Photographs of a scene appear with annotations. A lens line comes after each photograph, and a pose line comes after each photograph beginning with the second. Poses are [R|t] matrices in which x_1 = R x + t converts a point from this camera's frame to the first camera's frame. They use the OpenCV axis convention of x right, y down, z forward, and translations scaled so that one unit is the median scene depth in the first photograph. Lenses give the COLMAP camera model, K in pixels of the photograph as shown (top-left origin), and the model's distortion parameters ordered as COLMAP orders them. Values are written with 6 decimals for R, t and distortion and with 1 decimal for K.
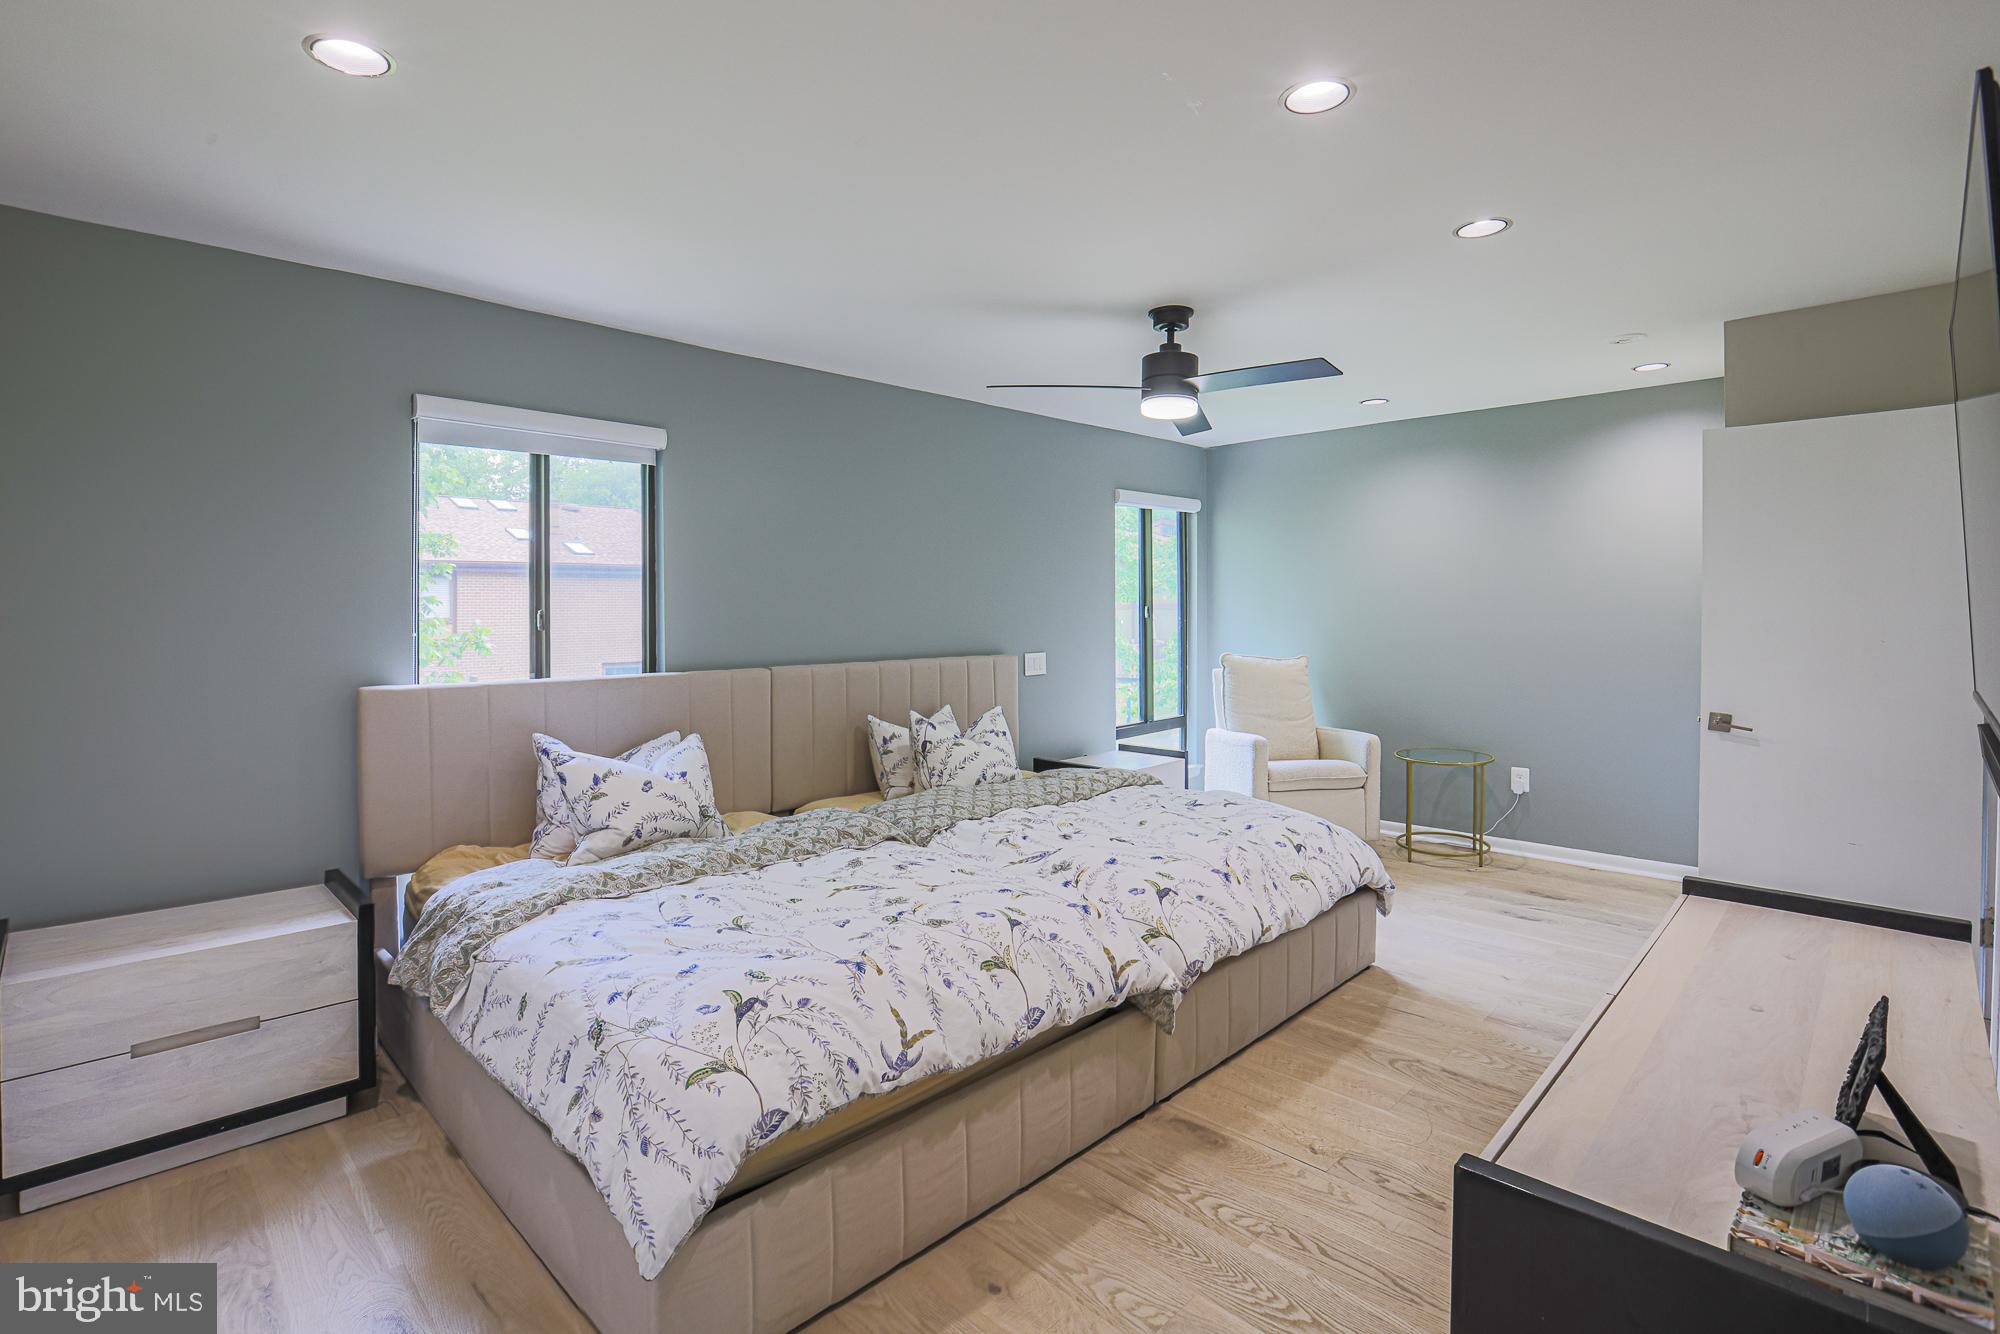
lens RADIAL K [[936.2, 0, 1008.4], [0, 936.2, 637.1], [0, 0, 1]] dist [-0.053281, 0.018325]
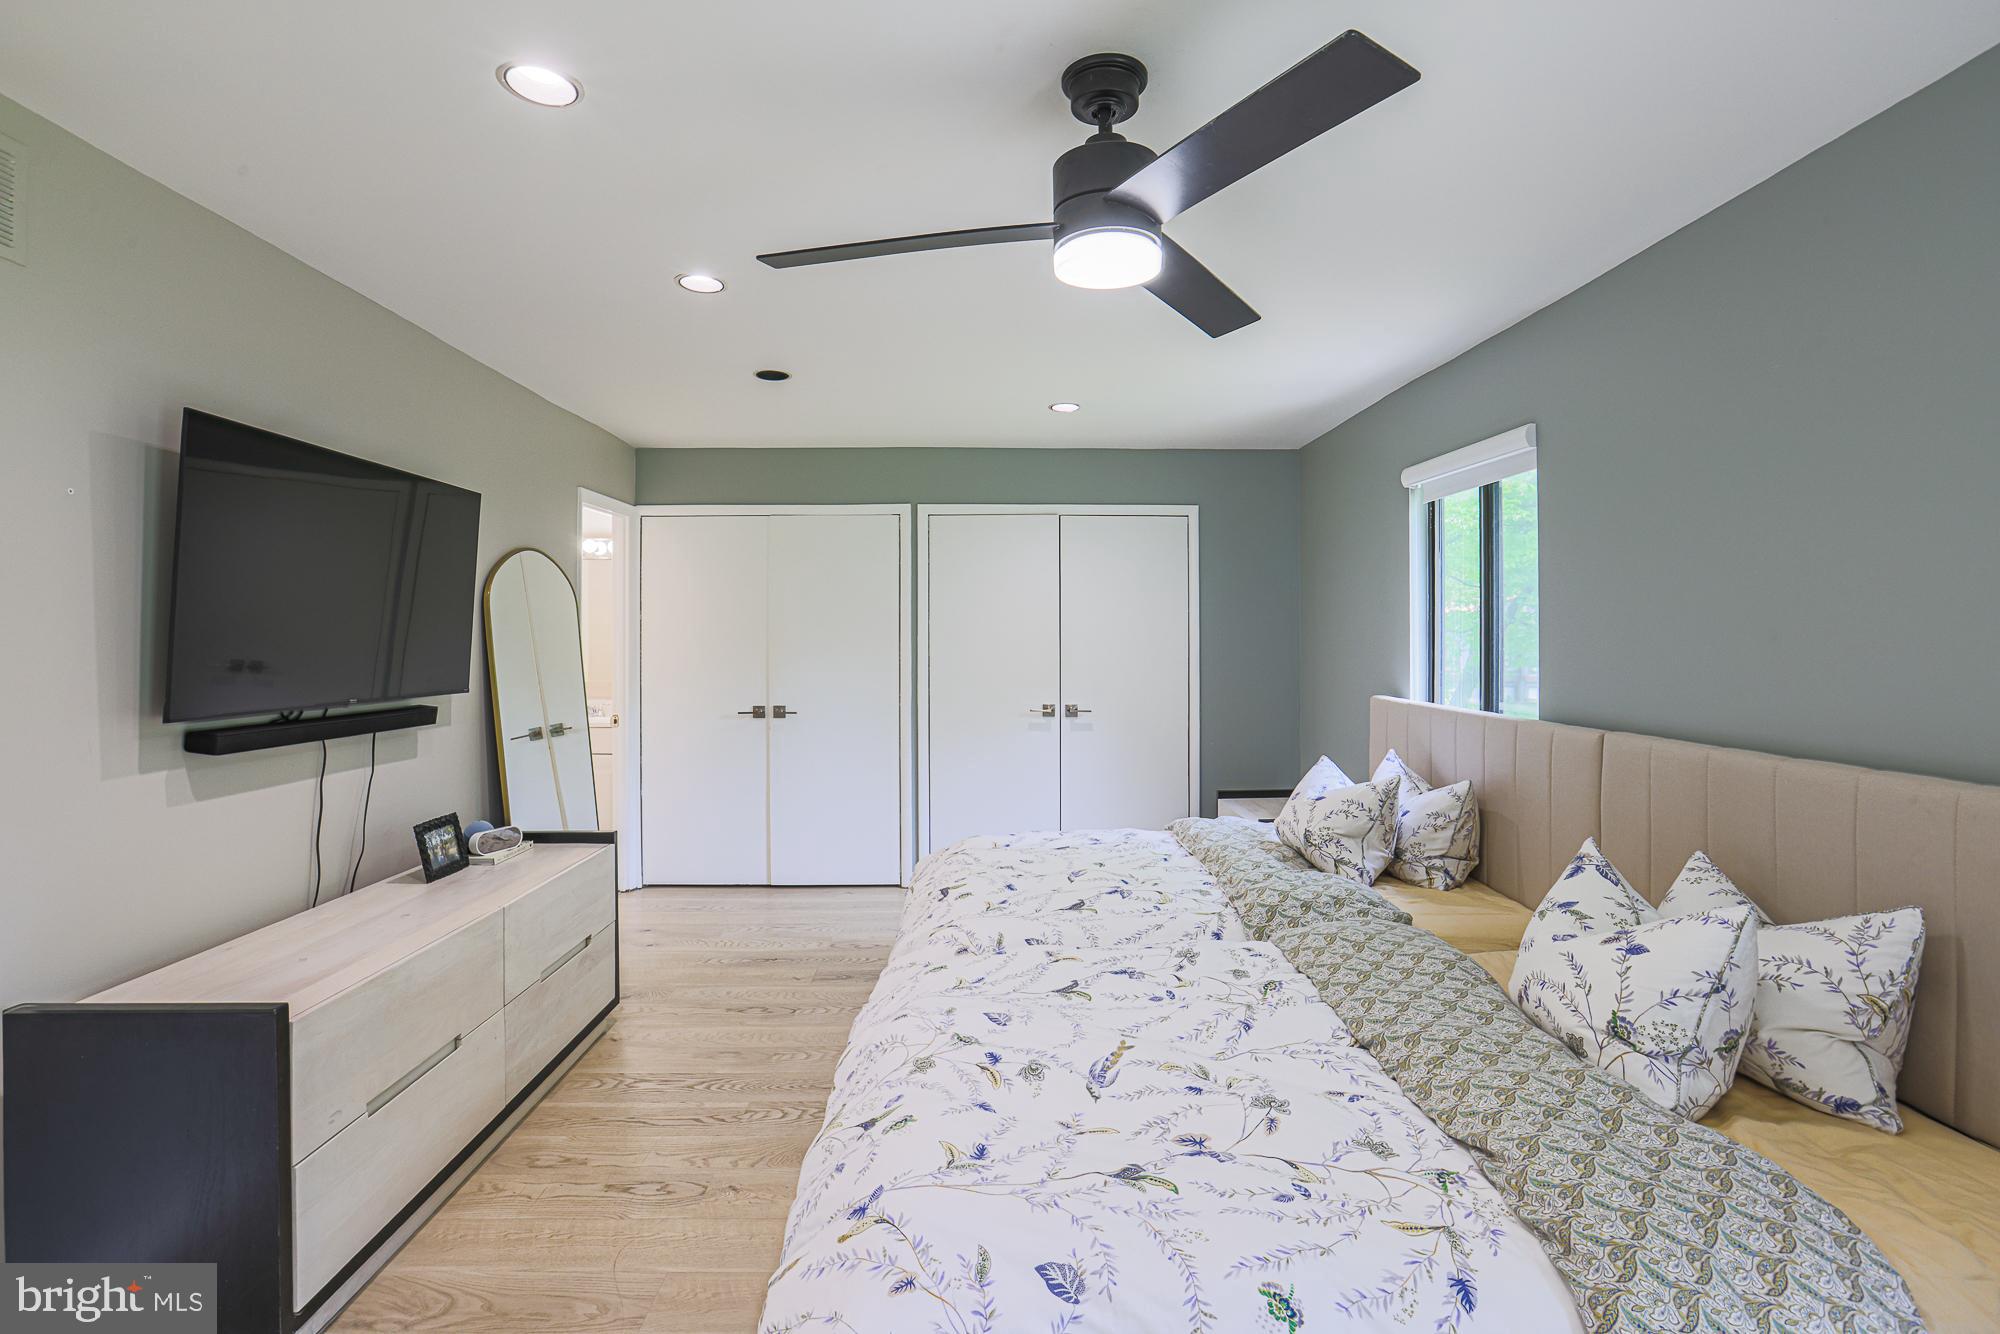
lens RADIAL K [[936.2, 0, 1008.4], [0, 936.2, 637.1], [0, 0, 1]] dist [-0.053281, 0.018325]
pose [[-0.696594, -0.001419, -0.717464, 0.749638], [-0.012441, 0.999872, 0.010101, -0.049075], [0.717357, 0.015962, -0.696522, 1.694551]]
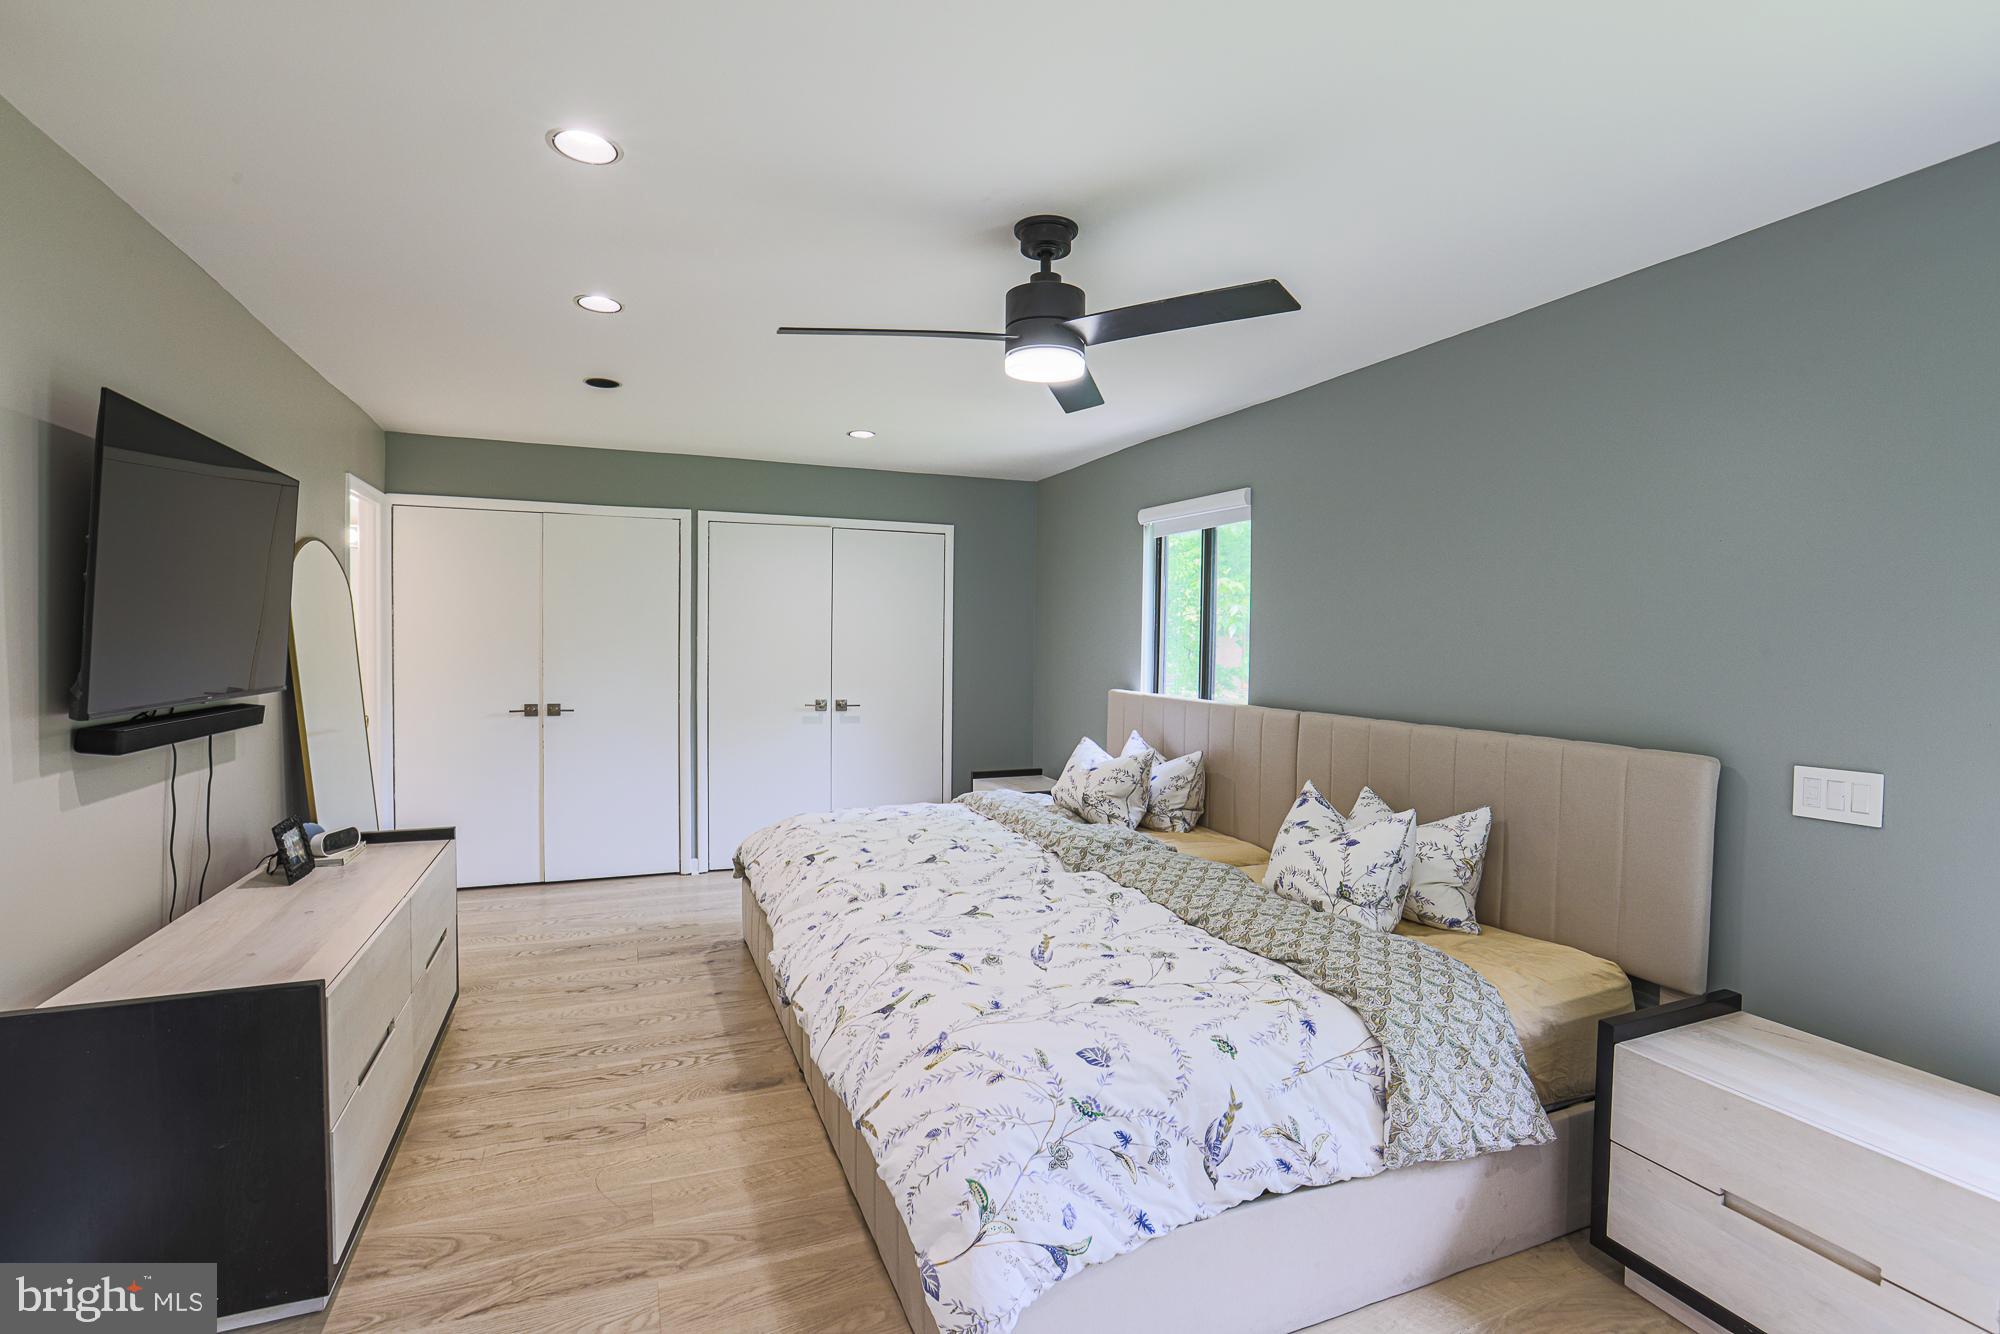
lens RADIAL K [[926.0, 0, 1004.4], [0, 926.0, 667.8], [0, 0, 1]] dist [-0.068721, 0.029454]
pose [[-0.391839, 0.020003, -0.919816, 1.065297], [-0.029810, 0.998963, 0.034423, -0.048733], [0.919551, 0.040908, -0.390837, 1.605672]]
